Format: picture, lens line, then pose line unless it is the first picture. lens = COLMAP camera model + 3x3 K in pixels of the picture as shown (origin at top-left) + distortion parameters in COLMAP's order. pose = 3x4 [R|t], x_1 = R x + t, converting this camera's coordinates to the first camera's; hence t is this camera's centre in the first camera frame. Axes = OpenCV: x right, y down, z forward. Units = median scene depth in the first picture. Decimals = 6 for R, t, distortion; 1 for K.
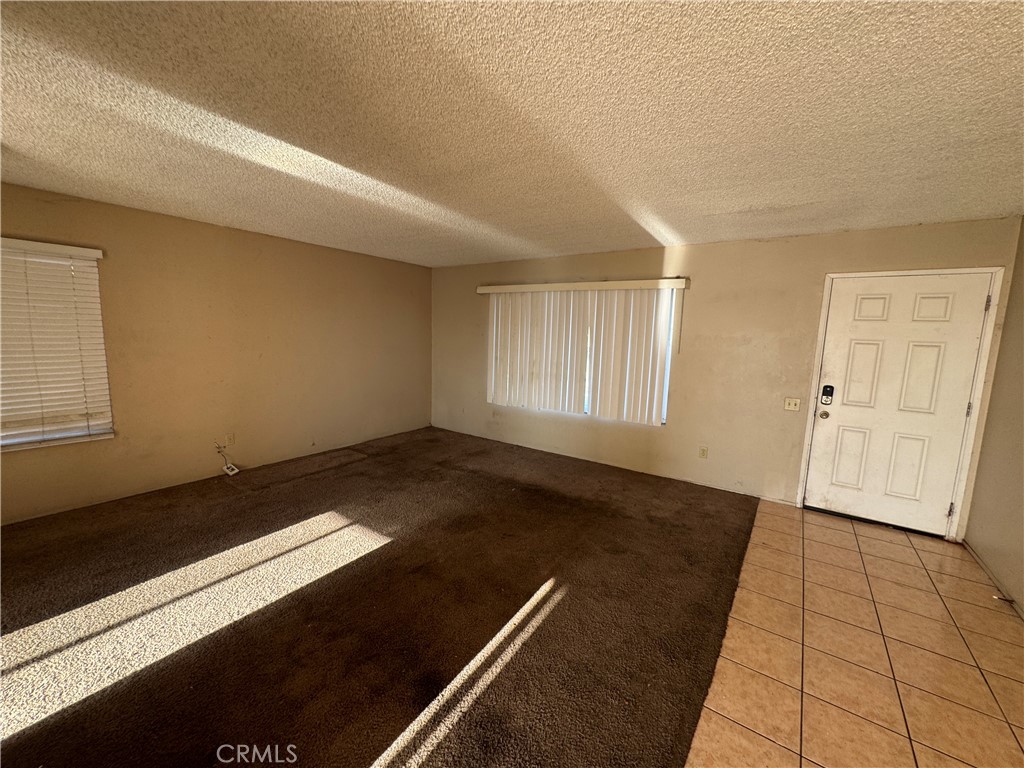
lens RADIAL K [[409.8, 0, 511.7], [0, 409.8, 383.4], [0, 0, 1]] dist [-0.003092, -0.000791]
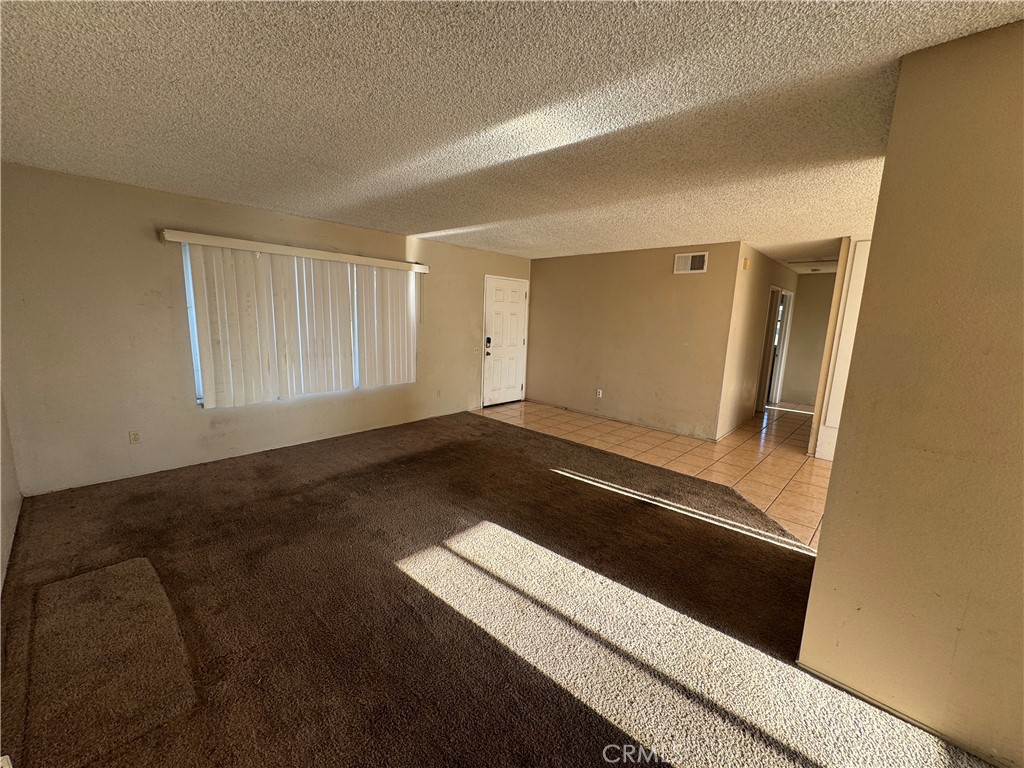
lens RADIAL K [[409.8, 0, 513.1], [0, 409.8, 386.1], [0, 0, 1]] dist [-0.003092, -0.000791]
pose [[0.135026, -0.199105, 0.970631, -0.944525], [0.091293, 0.977935, 0.187904, -0.105685], [-0.986627, 0.063240, 0.150224, 0.587905]]
